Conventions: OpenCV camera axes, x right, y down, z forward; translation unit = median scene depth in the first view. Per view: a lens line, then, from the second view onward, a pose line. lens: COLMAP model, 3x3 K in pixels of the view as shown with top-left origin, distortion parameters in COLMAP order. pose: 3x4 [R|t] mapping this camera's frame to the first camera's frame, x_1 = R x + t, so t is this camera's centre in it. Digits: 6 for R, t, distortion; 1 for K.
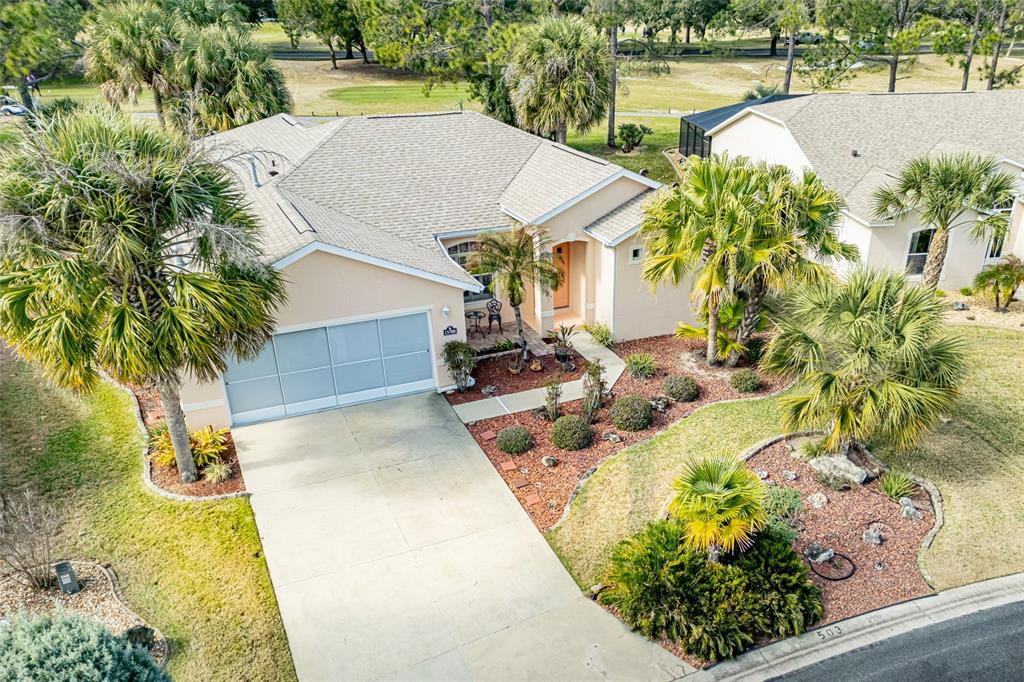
lens RADIAL K [[780.9, 0, 527.9], [0, 780.9, 380.5], [0, 0, 1]] dist [0.031819, -0.003681]
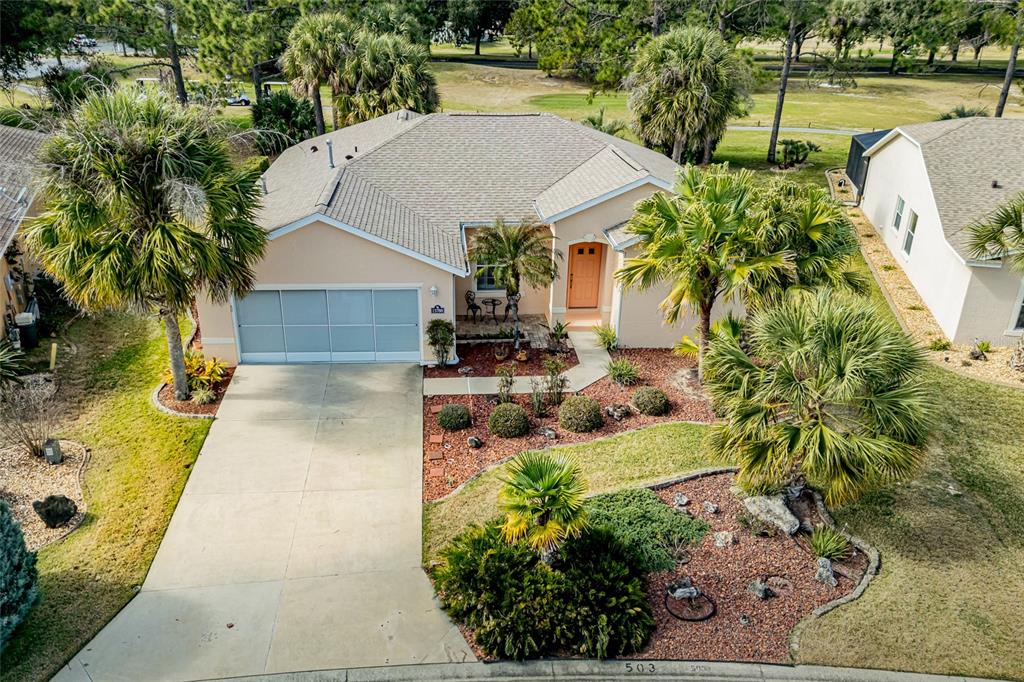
lens RADIAL K [[760.4, 0, 464.4], [0, 760.4, 342.5], [0, 0, 1]] dist [0.063866, -0.053381]
pose [[0.930840, 0.150452, -0.333019, 0.288960], [-0.166151, 0.985917, -0.018999, -0.005179], [0.325471, 0.073017, 0.942729, 0.029137]]
